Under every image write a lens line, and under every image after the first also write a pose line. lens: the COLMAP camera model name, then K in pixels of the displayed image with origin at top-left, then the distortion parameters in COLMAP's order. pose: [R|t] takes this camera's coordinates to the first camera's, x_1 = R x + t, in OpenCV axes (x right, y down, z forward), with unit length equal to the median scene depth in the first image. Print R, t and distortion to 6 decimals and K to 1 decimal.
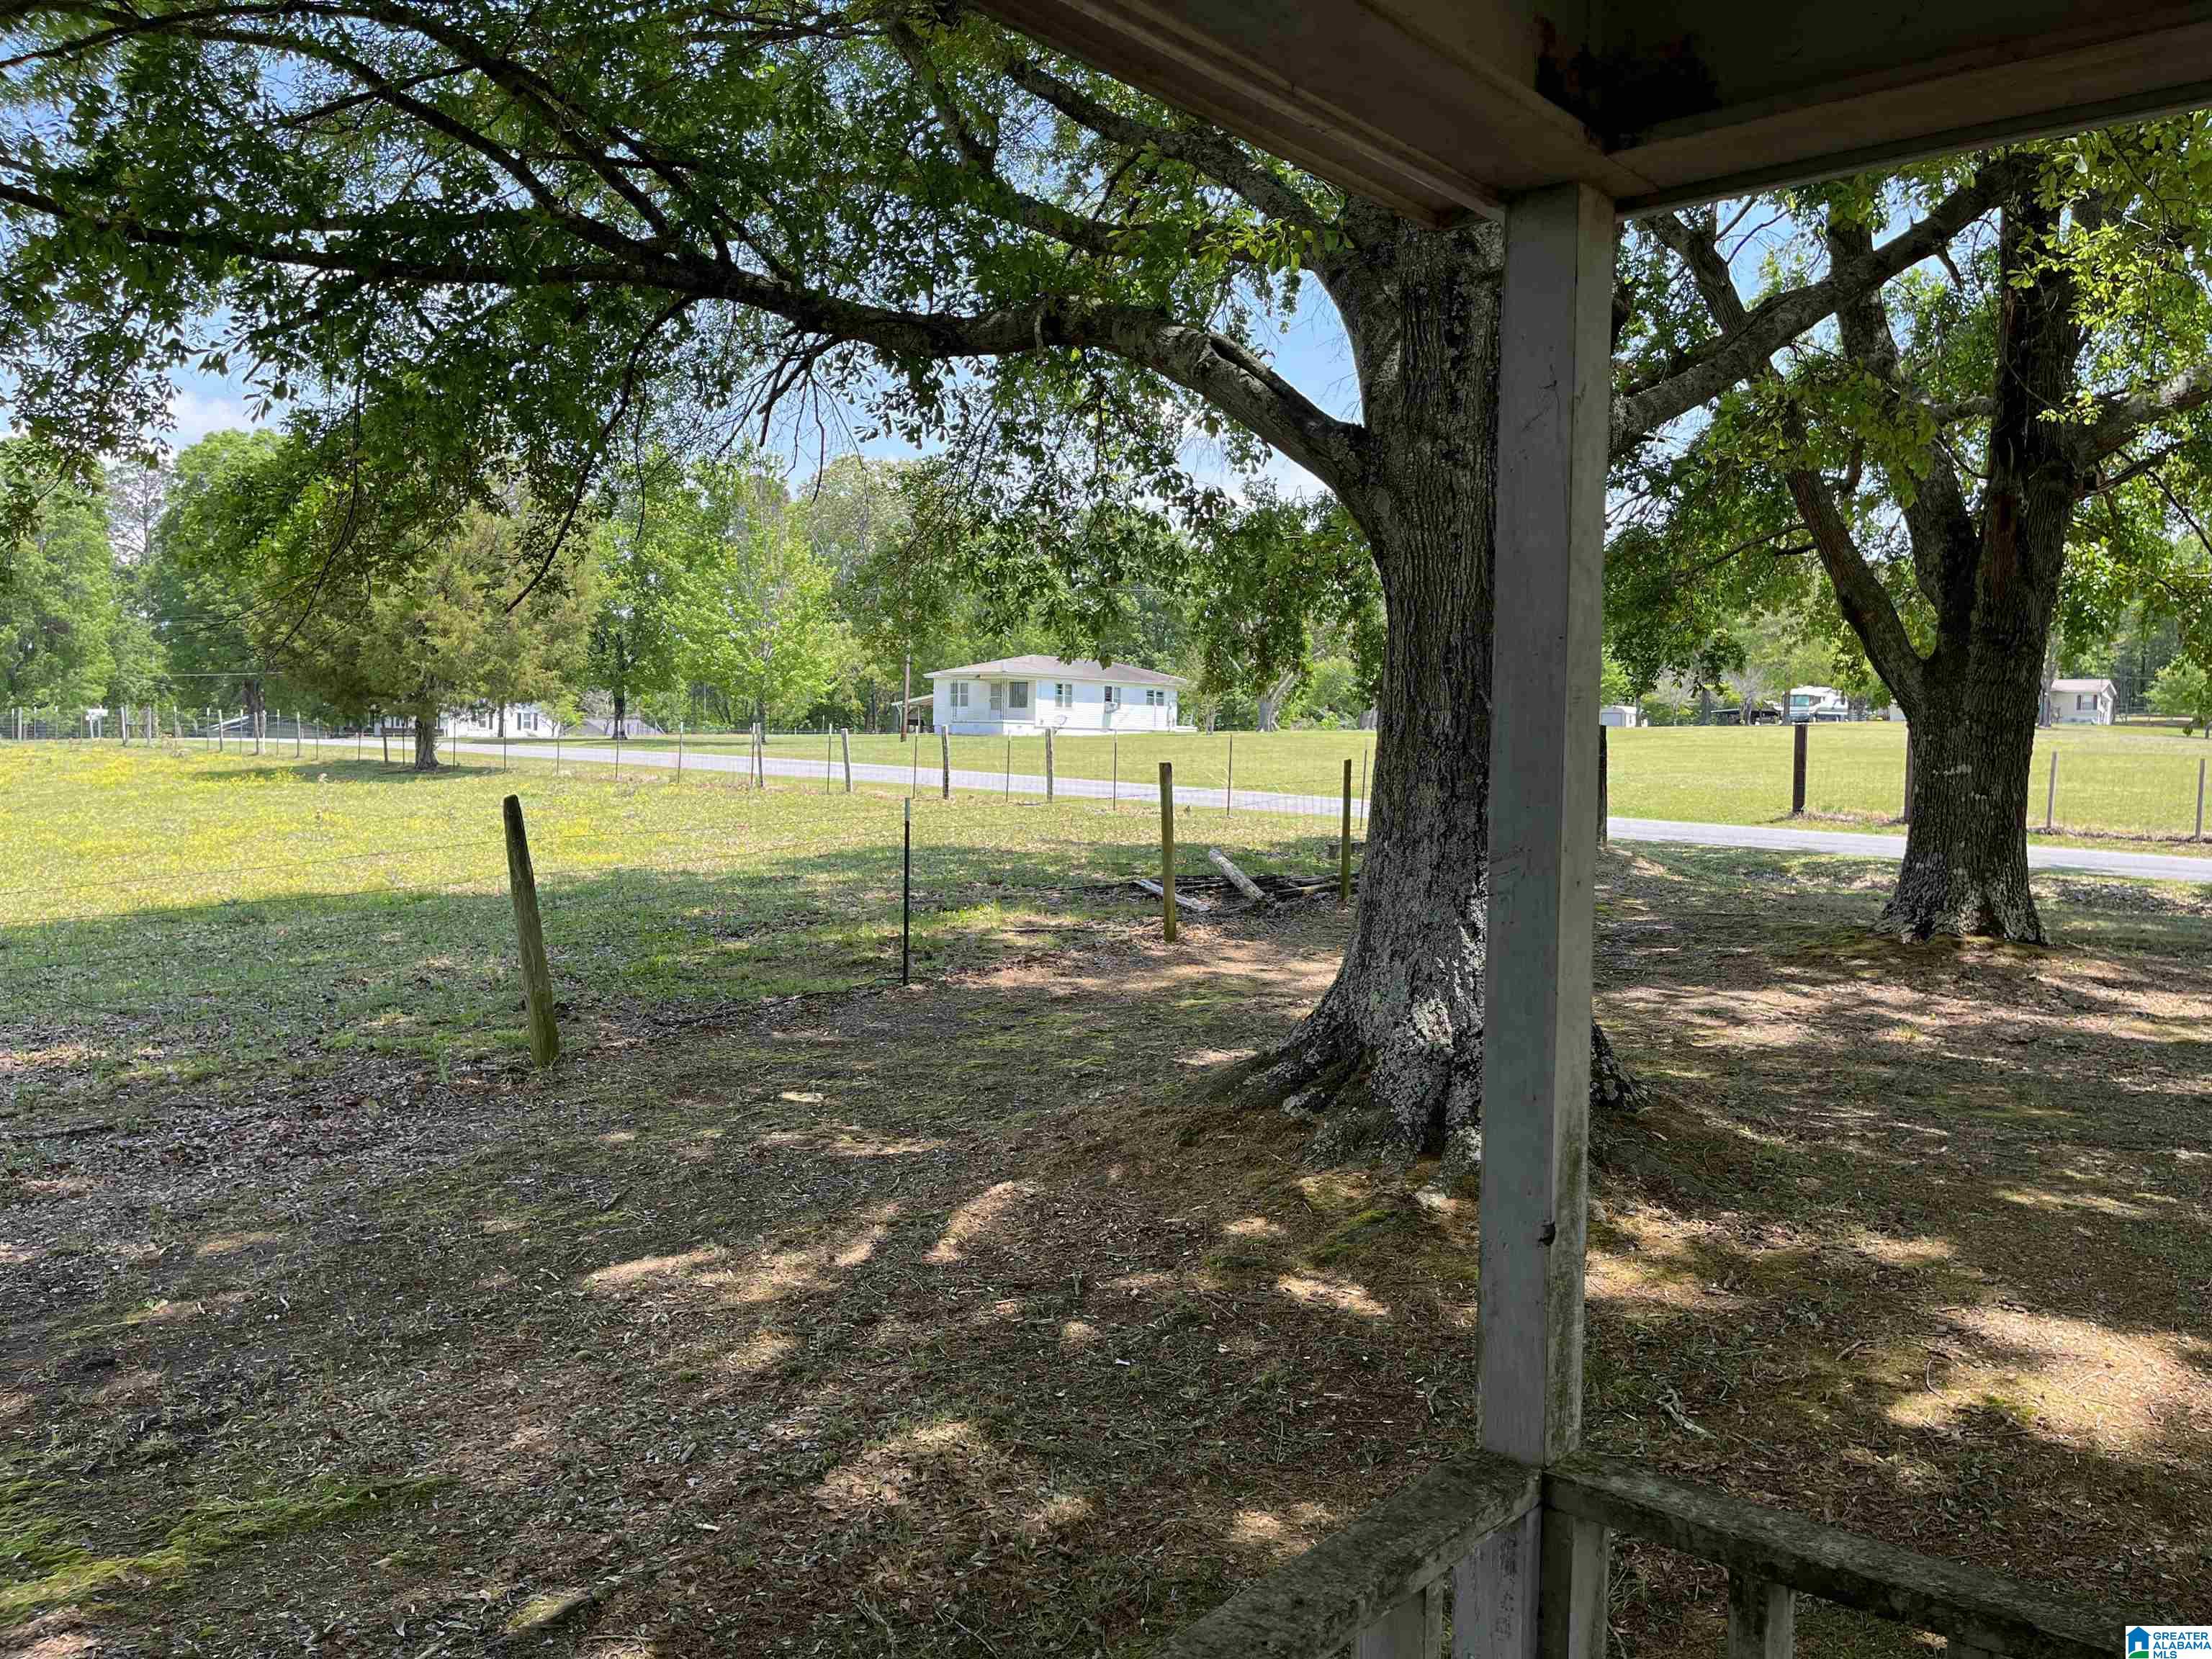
lens RADIAL K [[1698.2, 0, 1107.9], [0, 1698.2, 817.8], [0, 0, 1]] dist [0.080191, -0.129033]
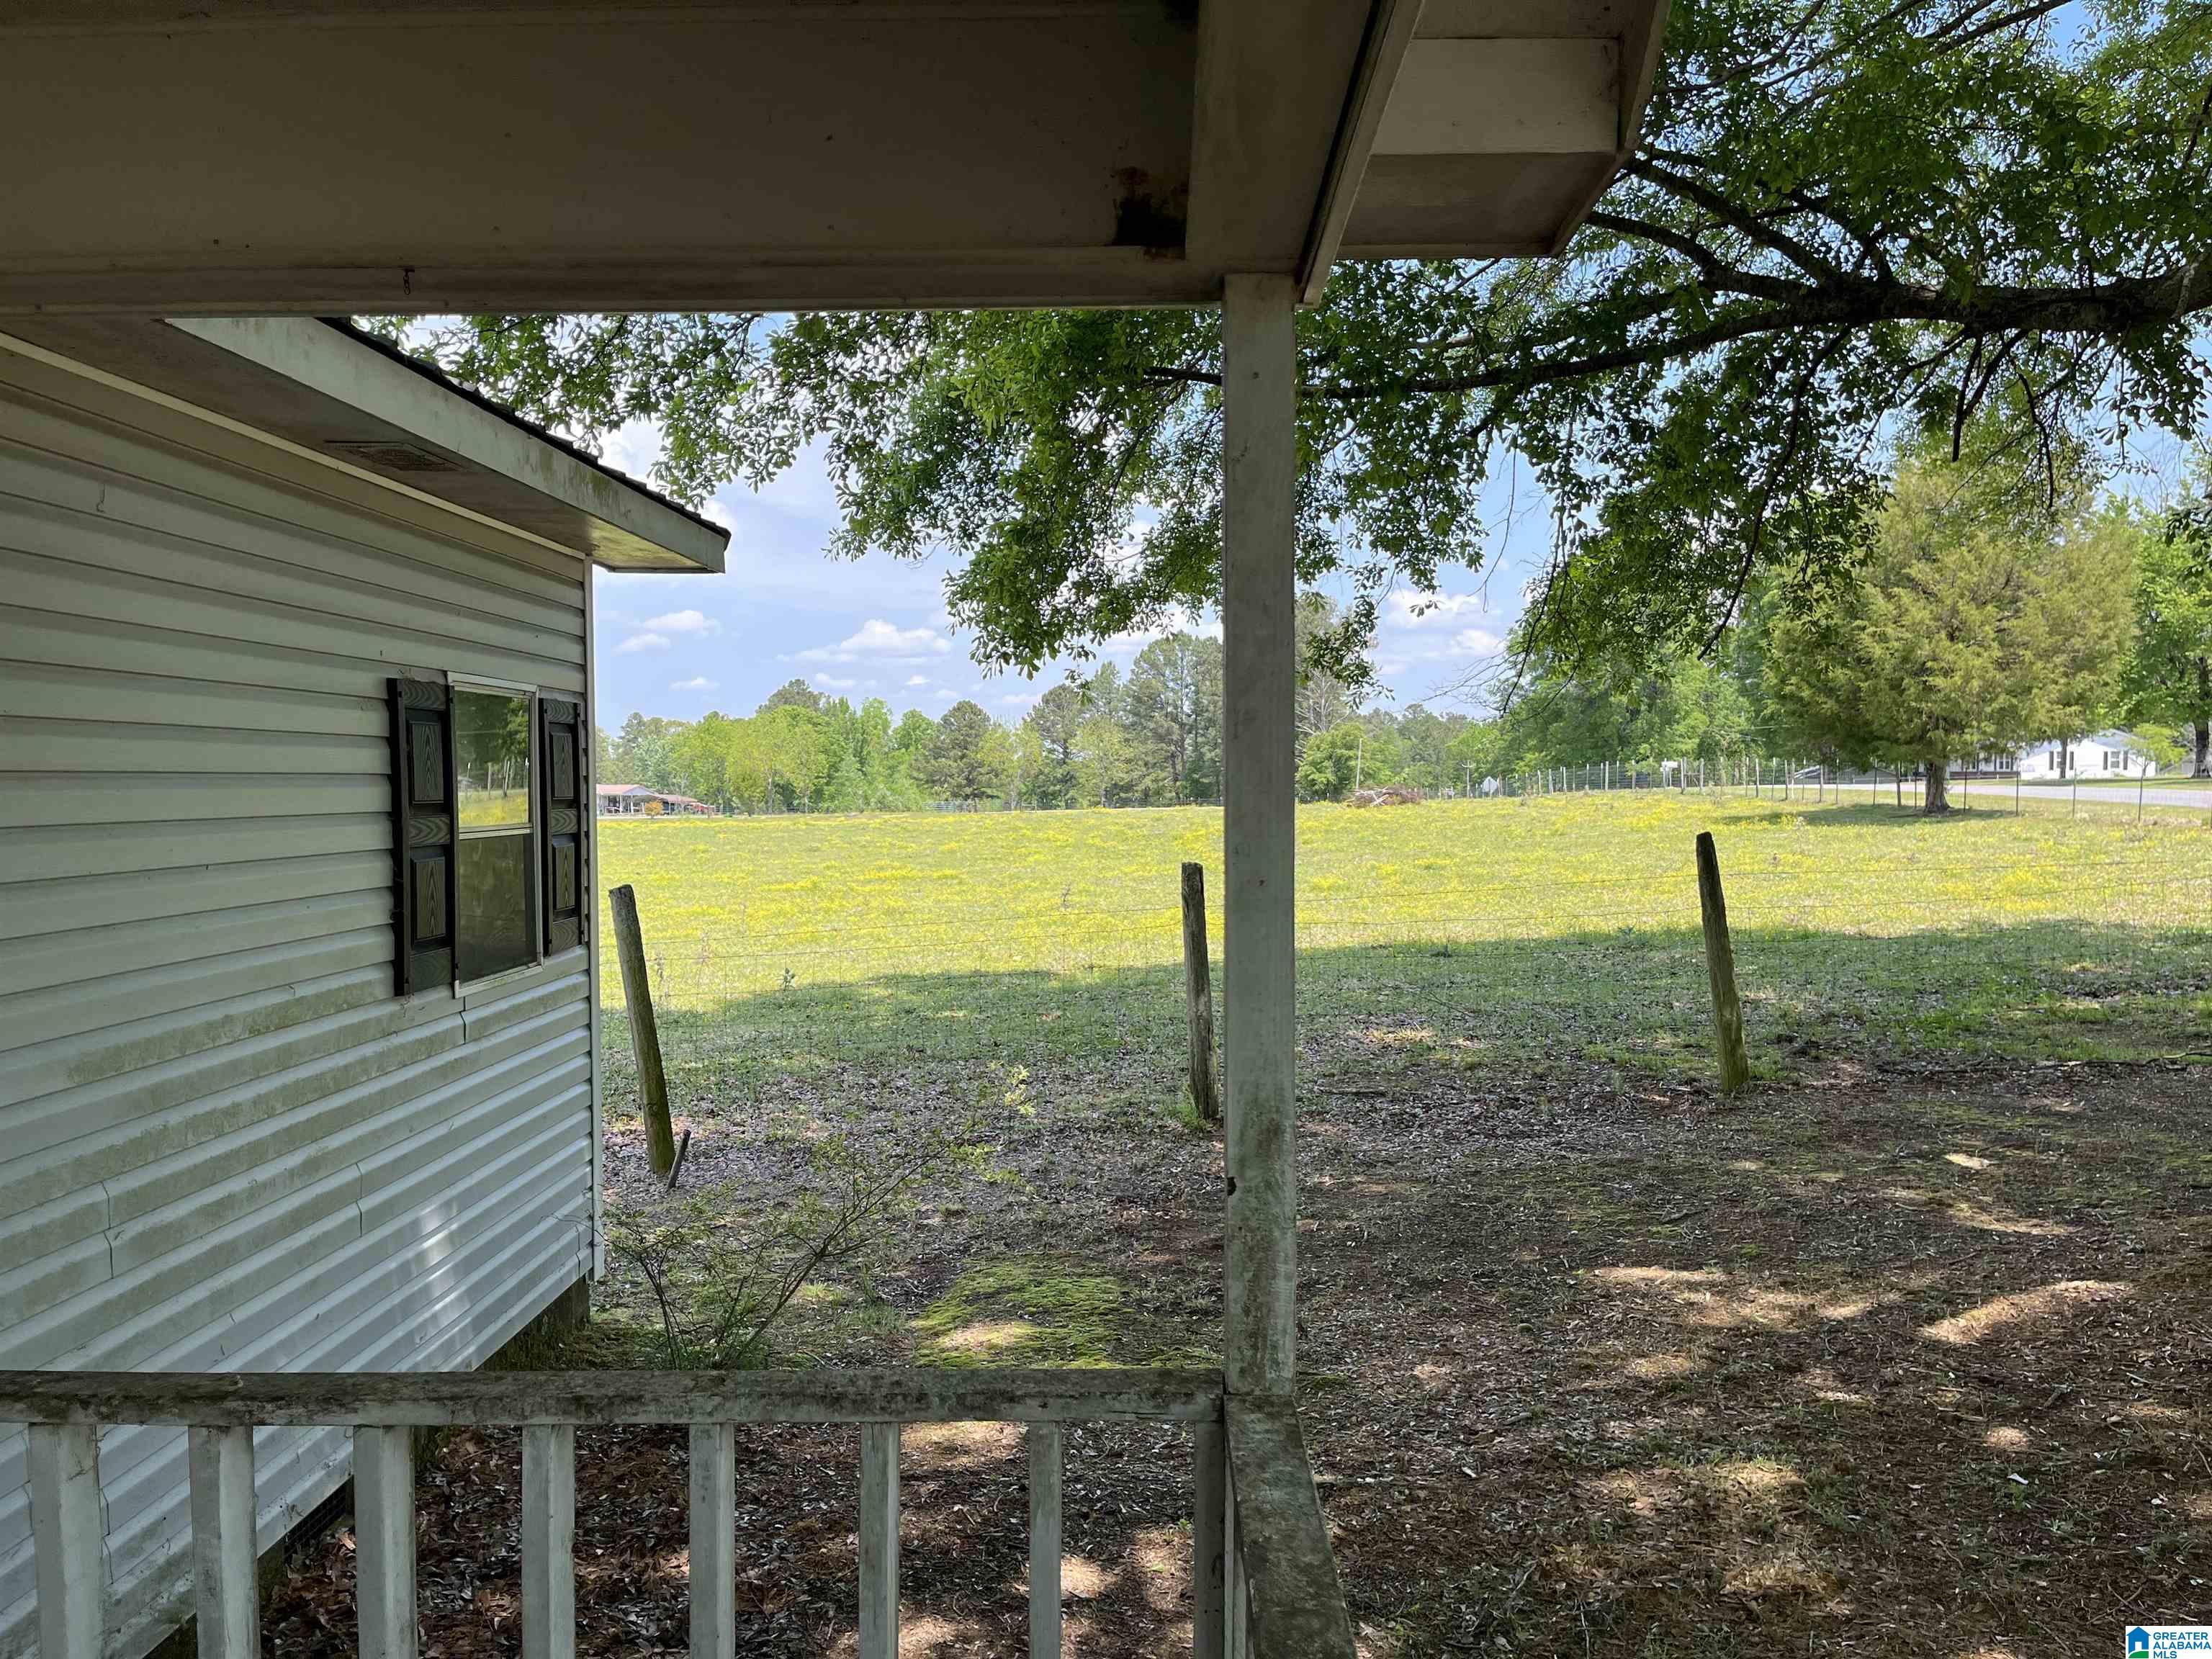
lens RADIAL K [[1686.2, 0, 1112.0], [0, 1686.2, 847.3], [0, 0, 1]] dist [0.110553, -0.129670]
pose [[0.636626, 0.011600, -0.771086, 0.223823], [-0.018801, 0.999823, -0.000481, 0.002847], [0.770944, 0.014803, 0.636731, 0.043787]]
